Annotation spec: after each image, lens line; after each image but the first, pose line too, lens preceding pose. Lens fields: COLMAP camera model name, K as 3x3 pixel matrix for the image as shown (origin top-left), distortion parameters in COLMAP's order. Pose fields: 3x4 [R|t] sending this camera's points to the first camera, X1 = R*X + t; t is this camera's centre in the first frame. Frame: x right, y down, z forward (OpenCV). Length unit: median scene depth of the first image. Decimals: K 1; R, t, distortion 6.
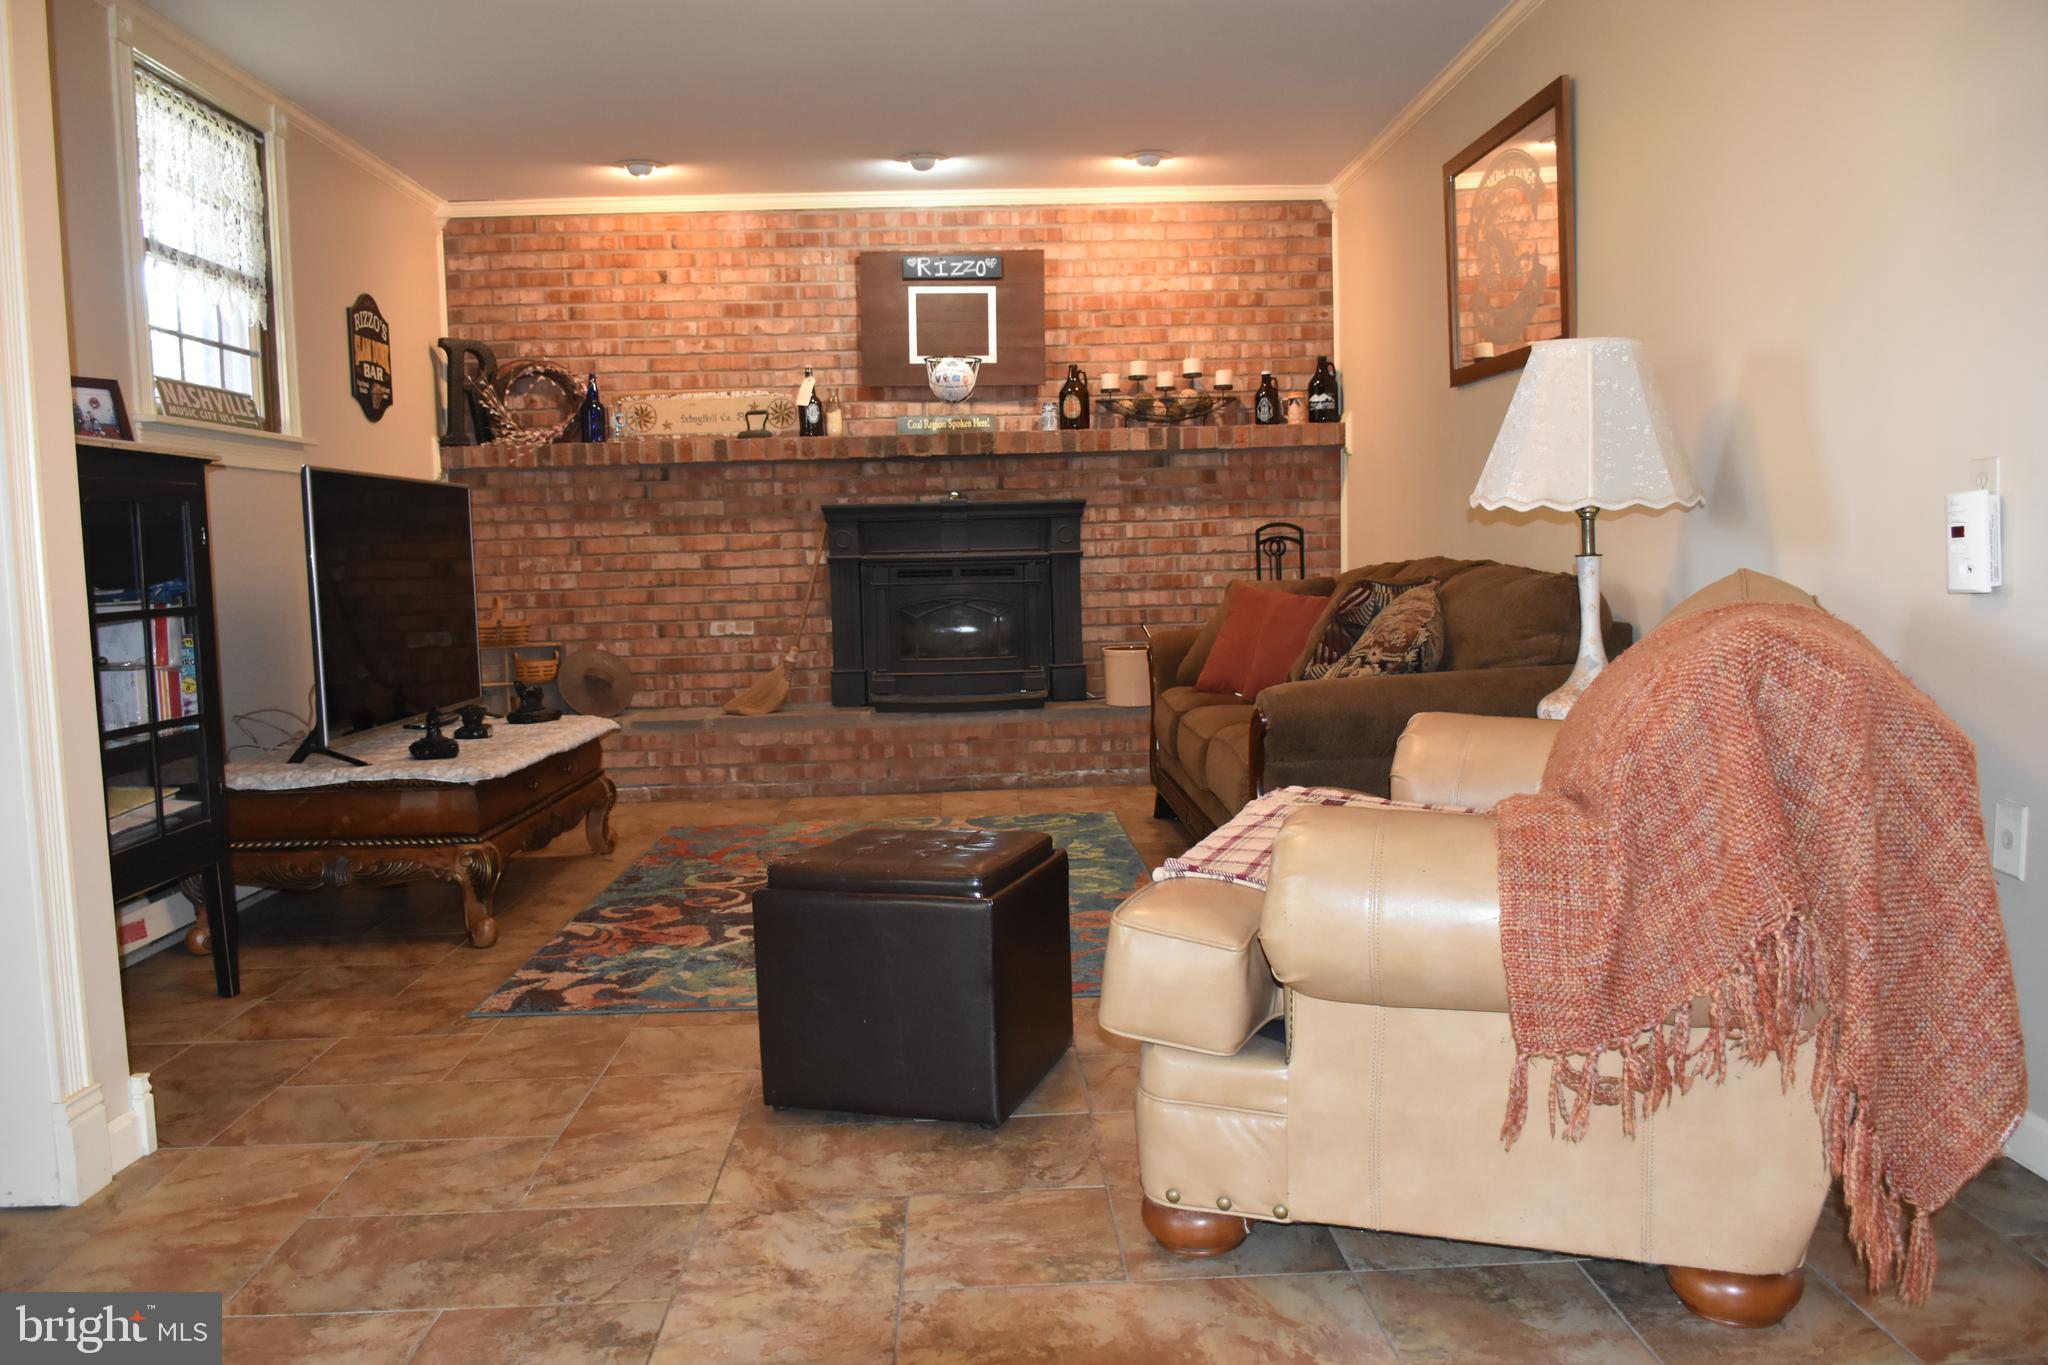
lens RADIAL K [[1557.2, 0, 1024.3], [0, 1557.2, 677.8], [0, 0, 1]] dist [-0.024821, -0.009085]
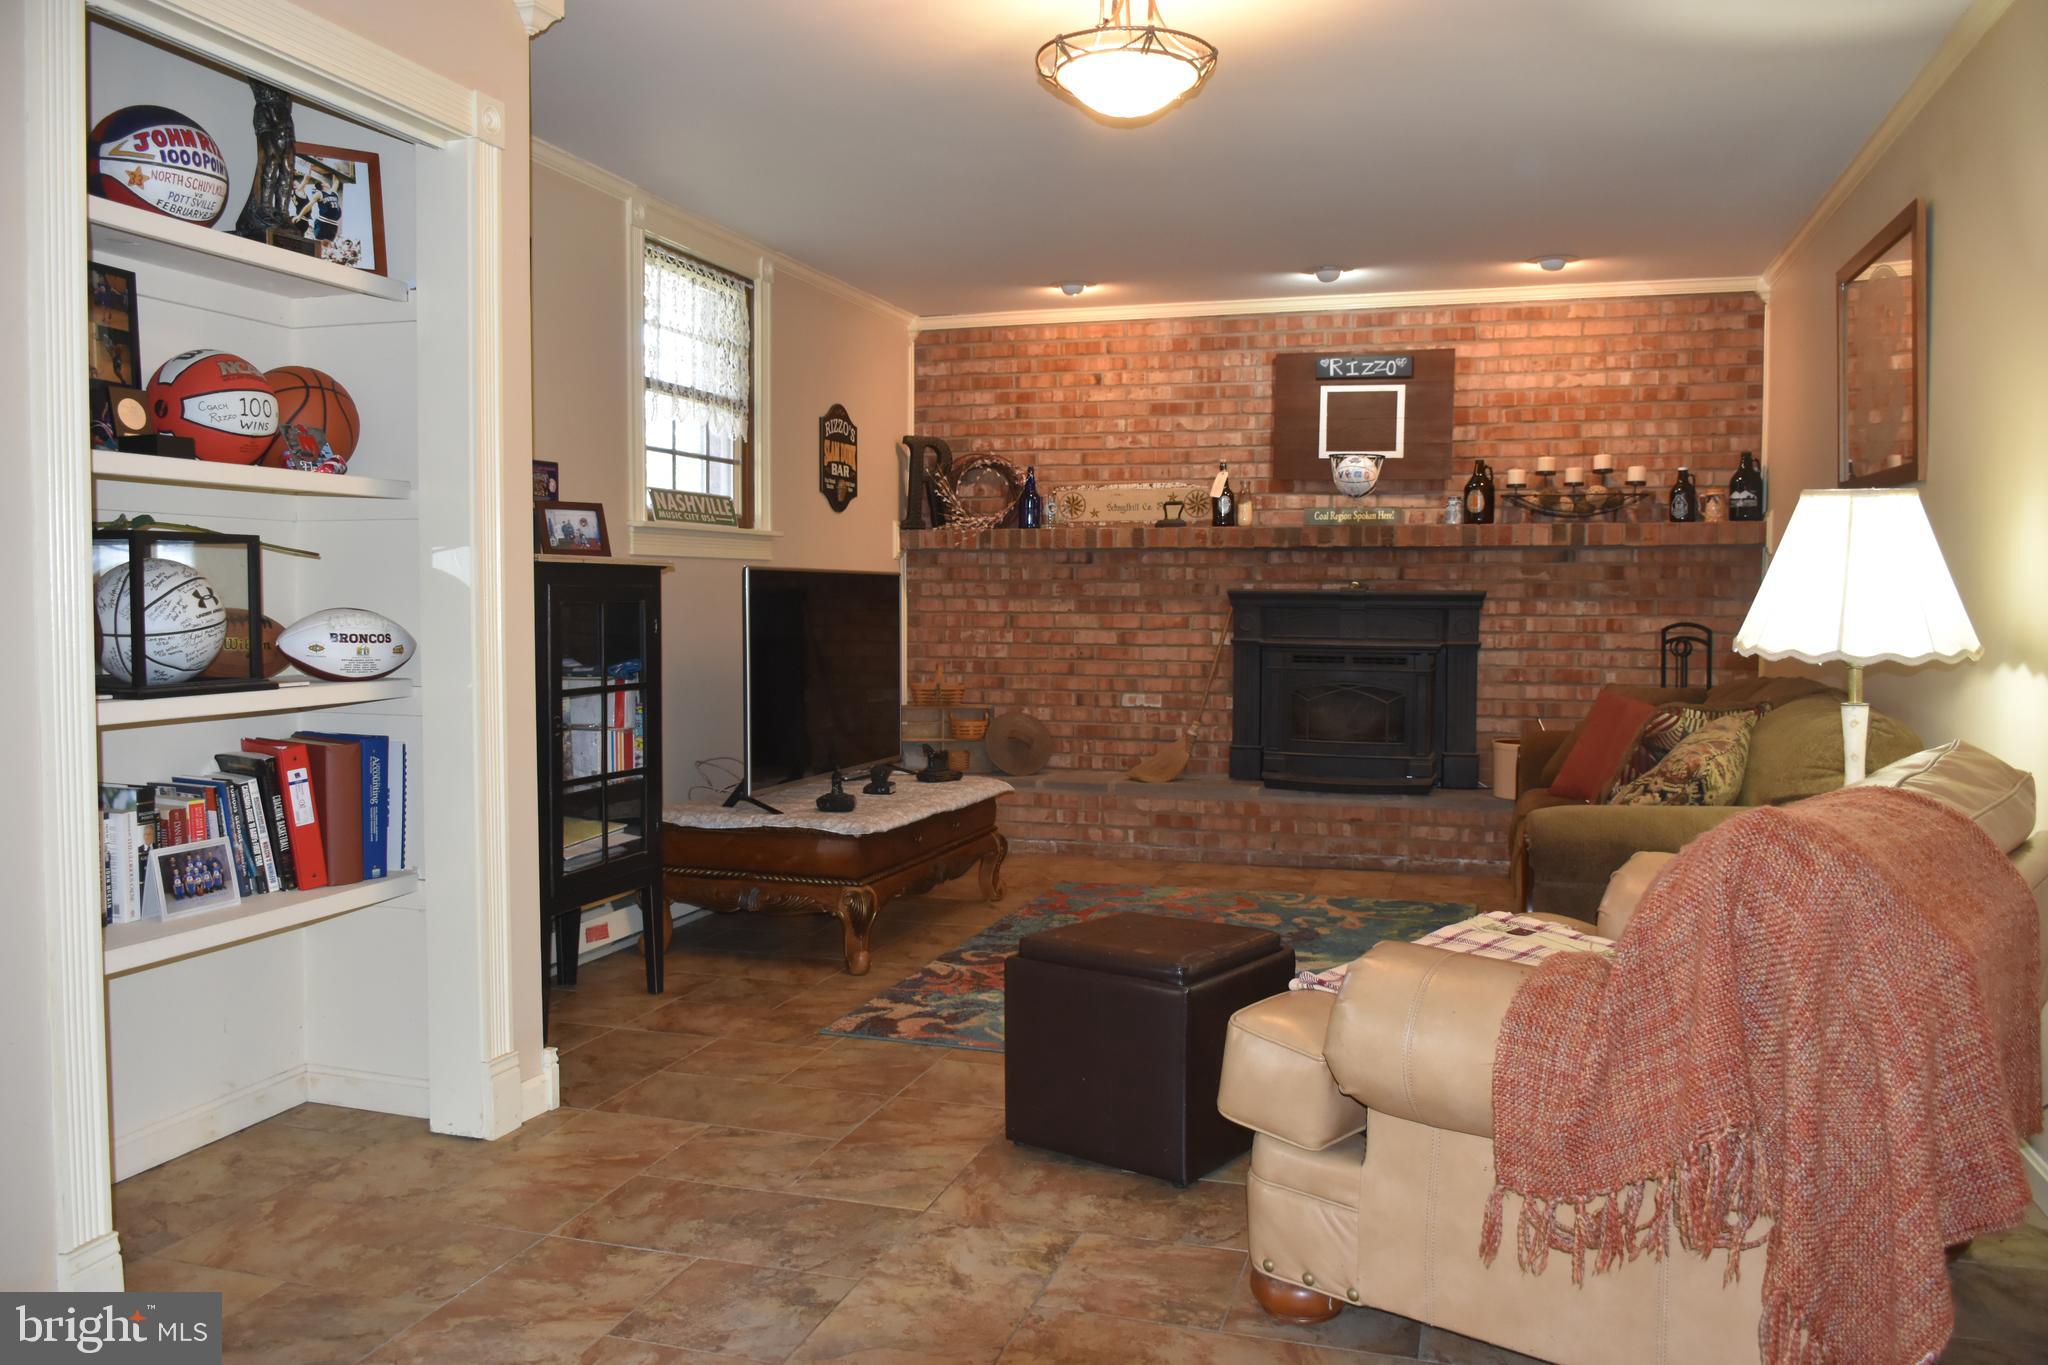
lens RADIAL K [[1557.2, 0, 1024.7], [0, 1557.2, 677.7], [0, 0, 1]] dist [-0.024821, -0.009085]
pose [[0.943278, 0.048231, -0.328483, 0.094910], [-0.057383, 0.998186, -0.018219, -0.024192], [0.327008, 0.036035, 0.944334, -0.055486]]
